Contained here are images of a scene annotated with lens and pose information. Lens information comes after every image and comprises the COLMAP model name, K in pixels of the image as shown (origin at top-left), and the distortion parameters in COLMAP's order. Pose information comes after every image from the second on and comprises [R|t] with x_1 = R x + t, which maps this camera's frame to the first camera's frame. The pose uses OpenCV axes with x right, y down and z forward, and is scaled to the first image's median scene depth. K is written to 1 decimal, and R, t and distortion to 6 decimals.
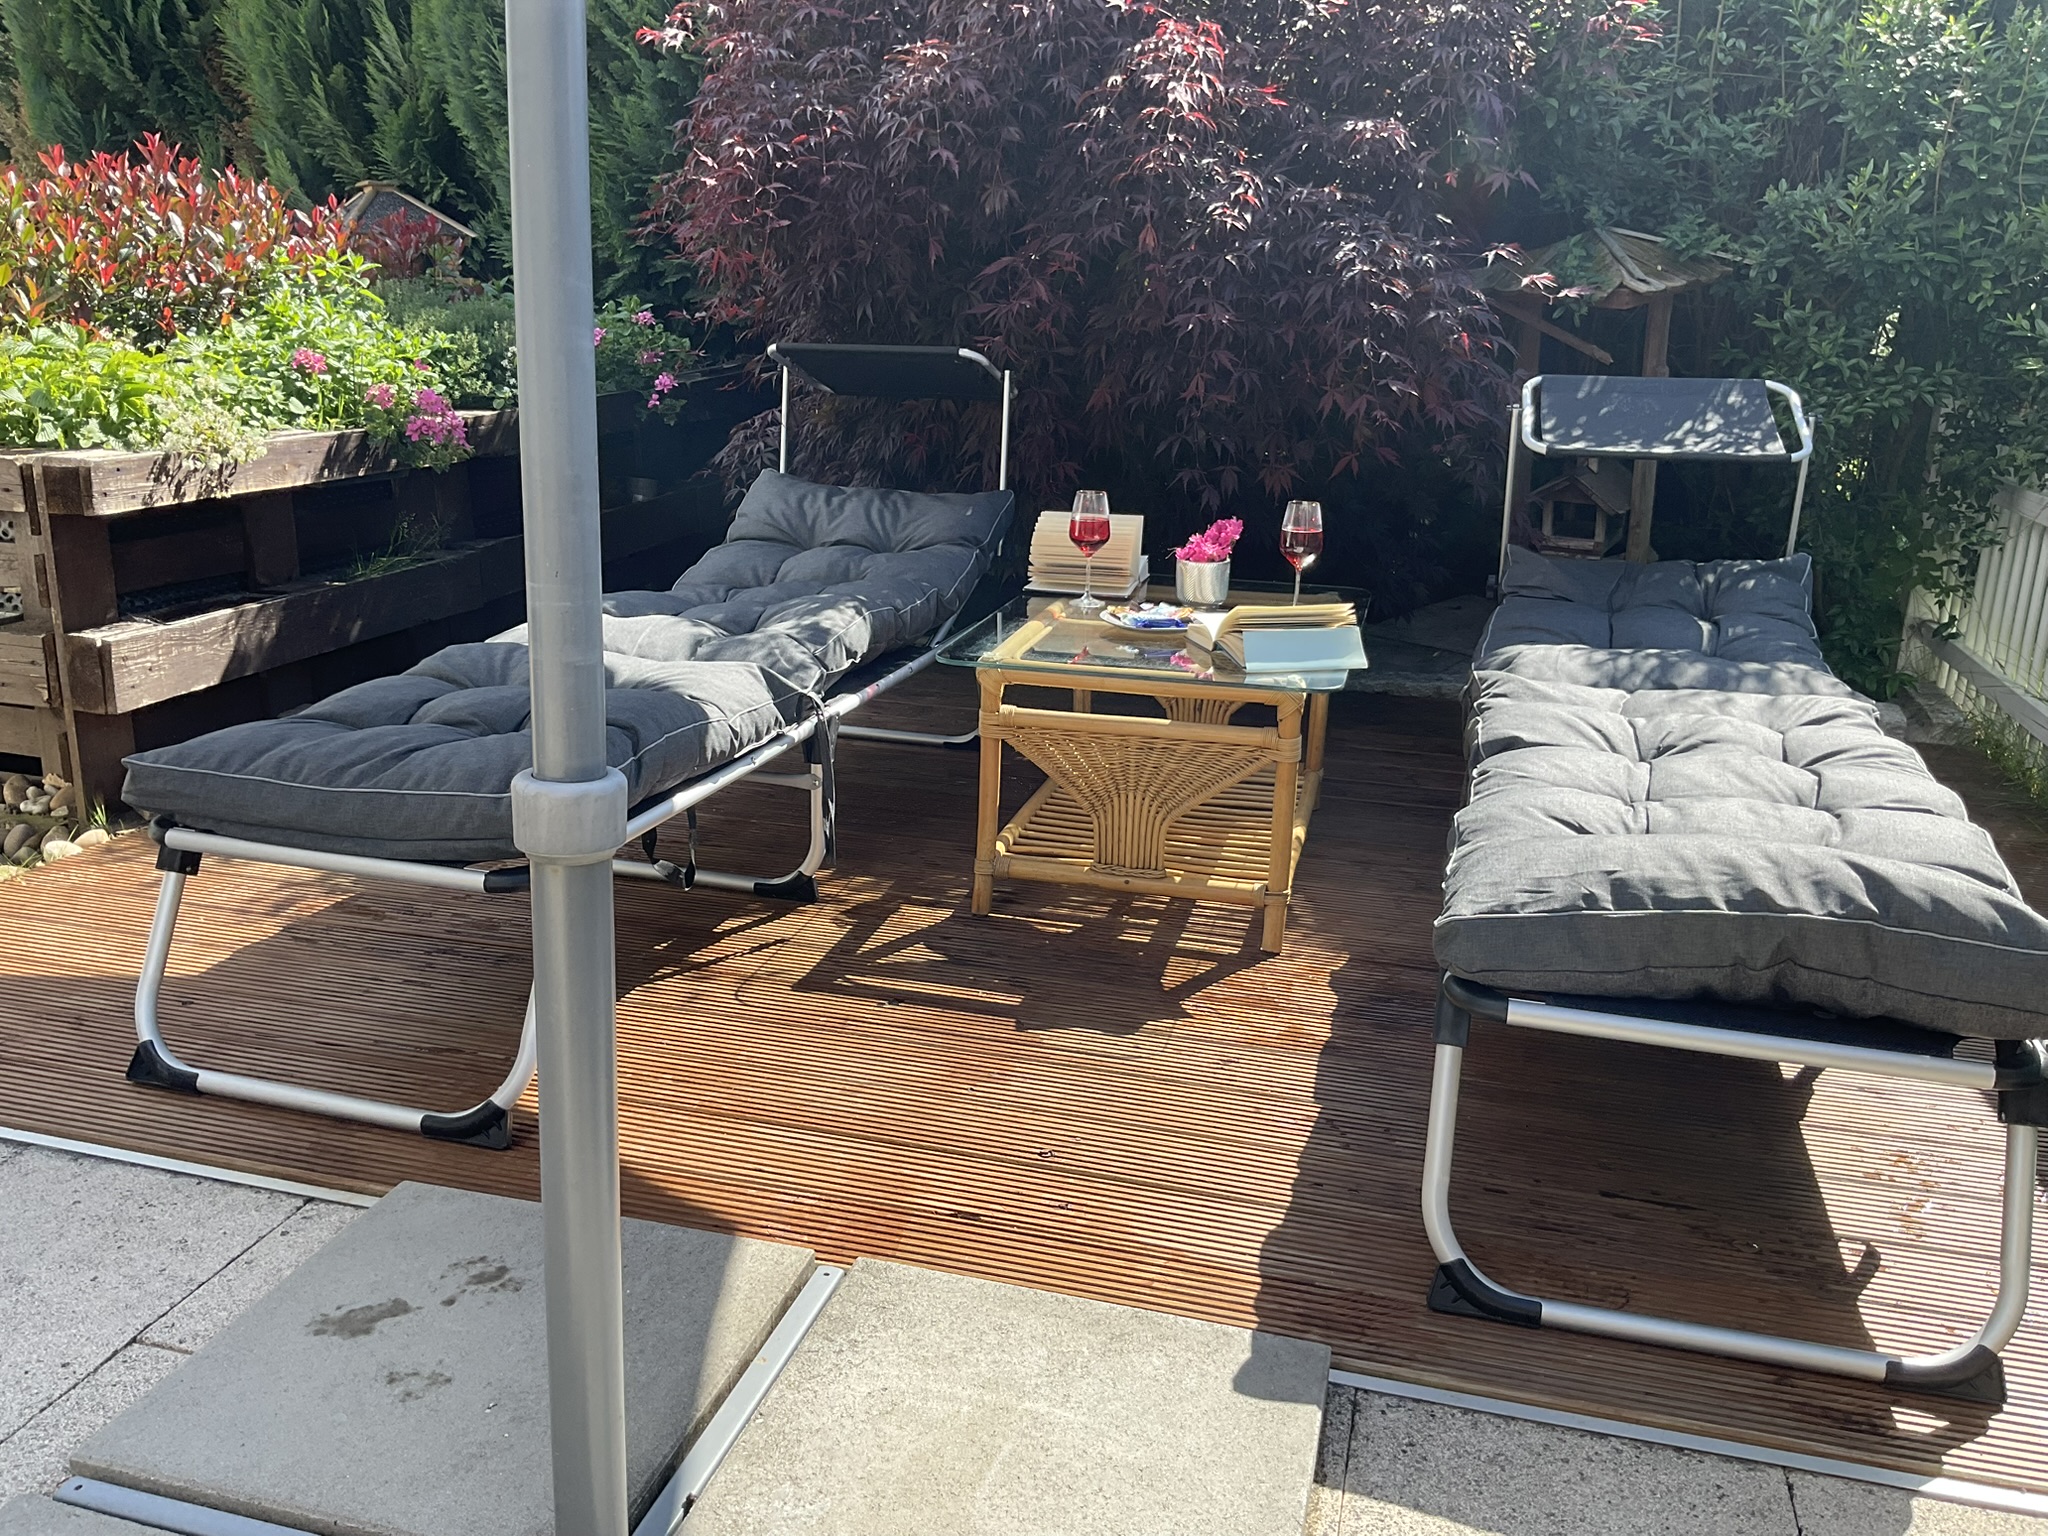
lens RADIAL K [[1692.7, 0, 1017.6], [0, 1692.7, 764.7], [0, 0, 1]] dist [0.127669, -0.274428]
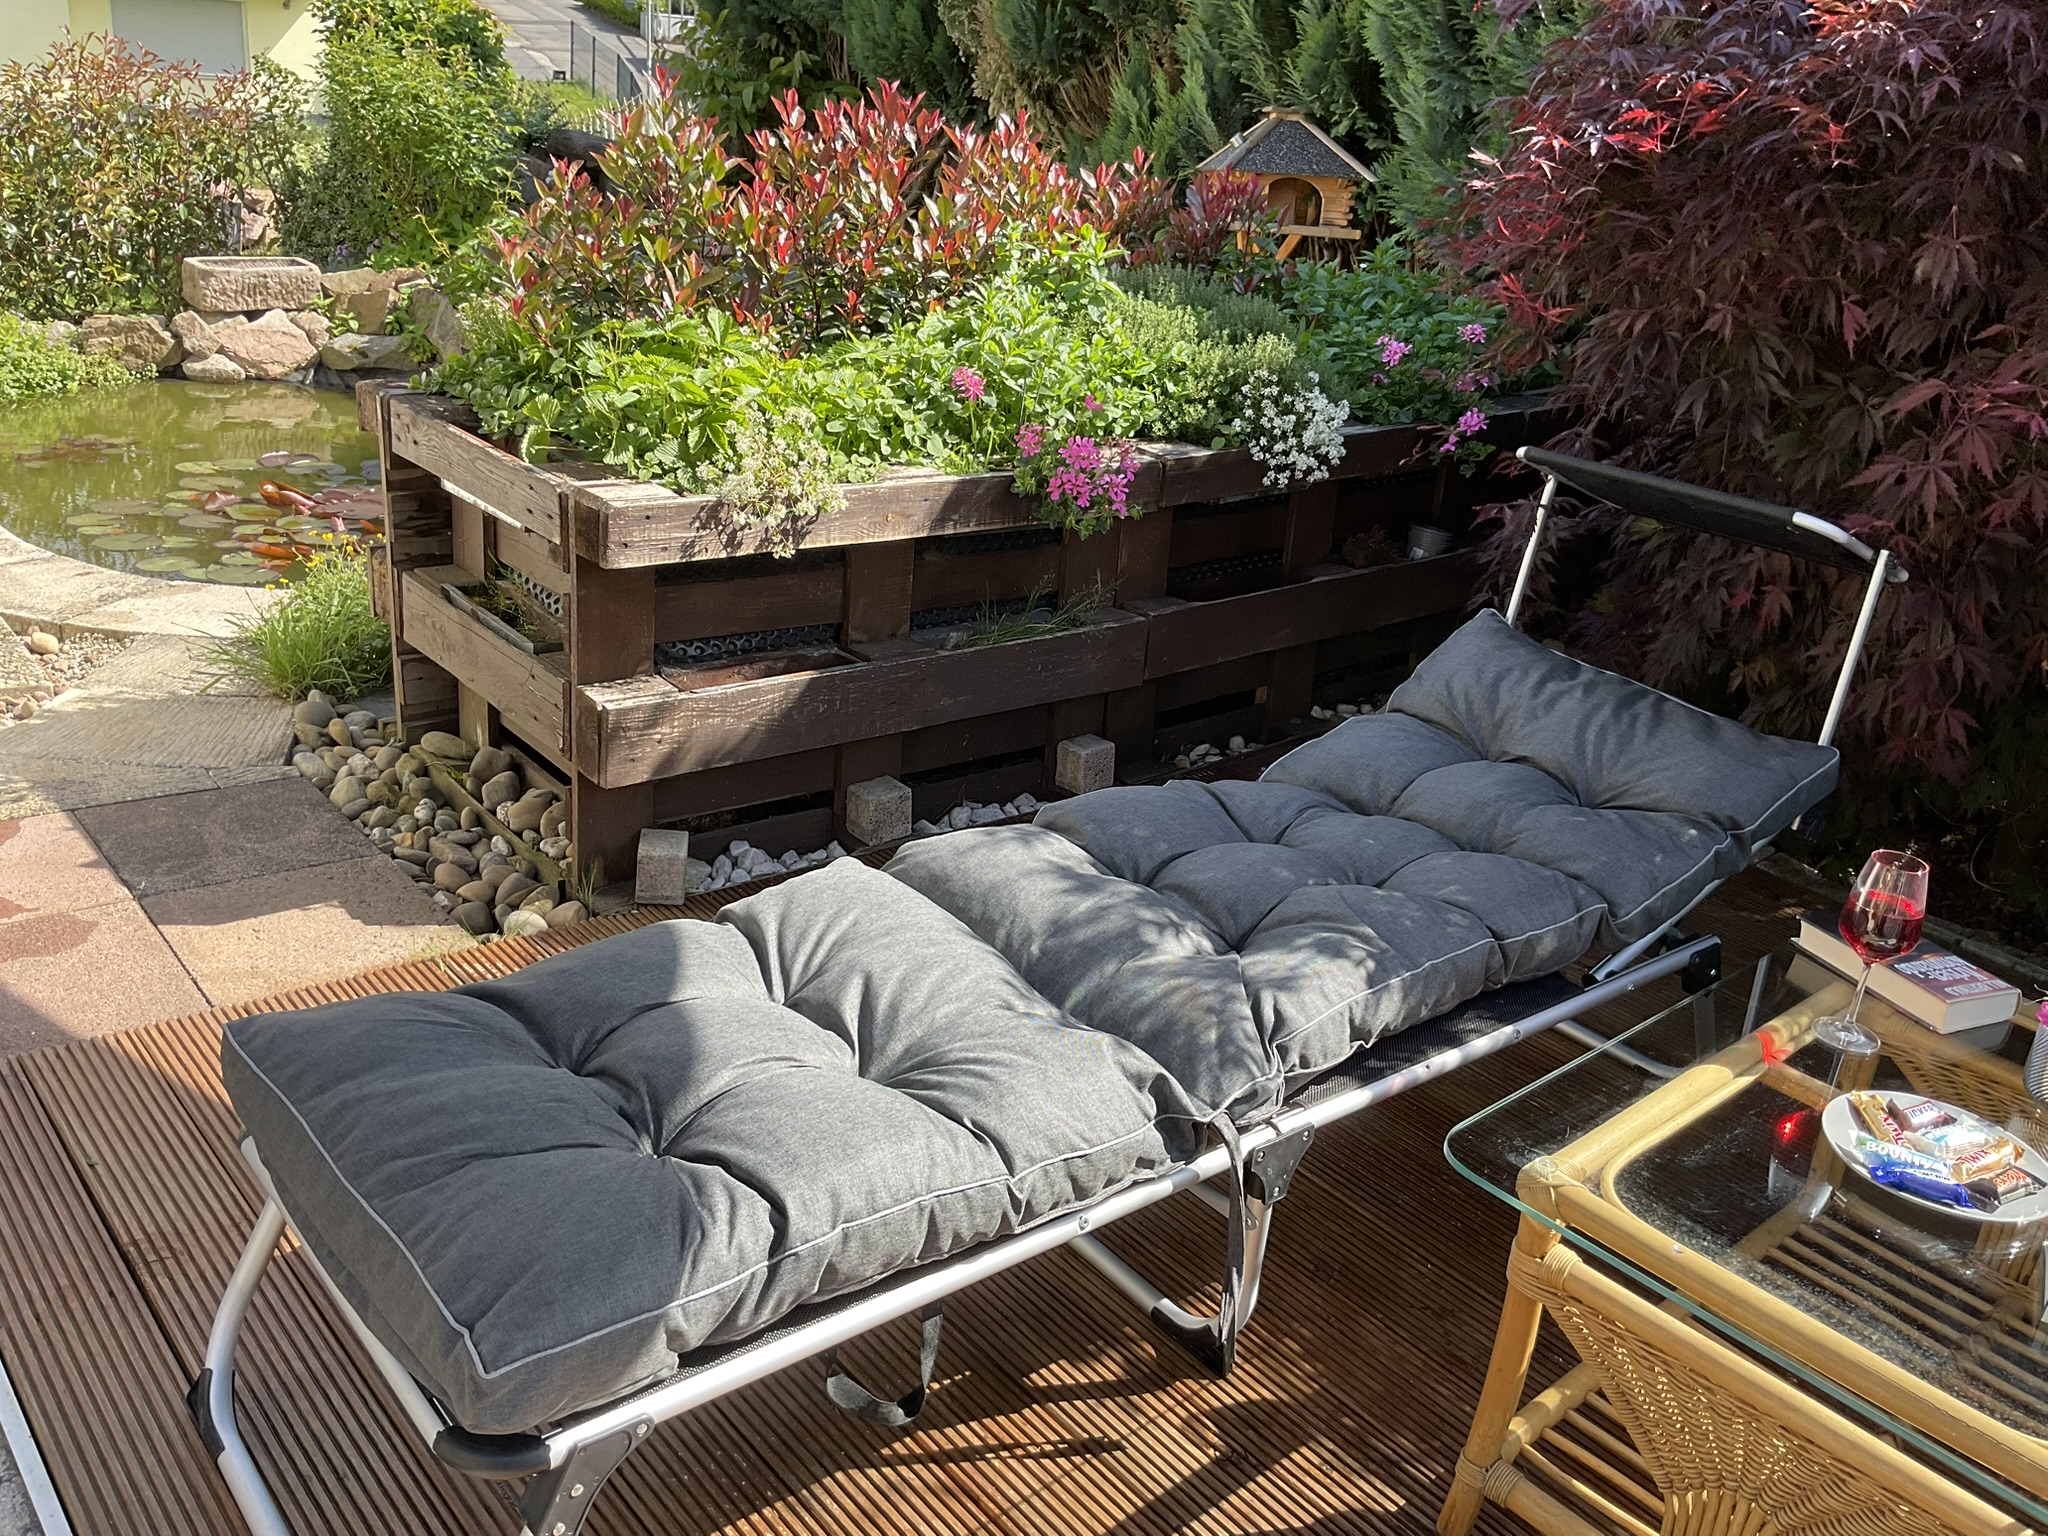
lens RADIAL K [[1692.7, 0, 1017.6], [0, 1692.7, 764.7], [0, 0, 1]] dist [0.127669, -0.274428]
pose [[0.816076, 0.259747, -0.516286, 0.077561], [-0.219988, 0.965676, 0.138110, -0.174328], [0.534439, 0.000869, 0.845207, 0.317435]]
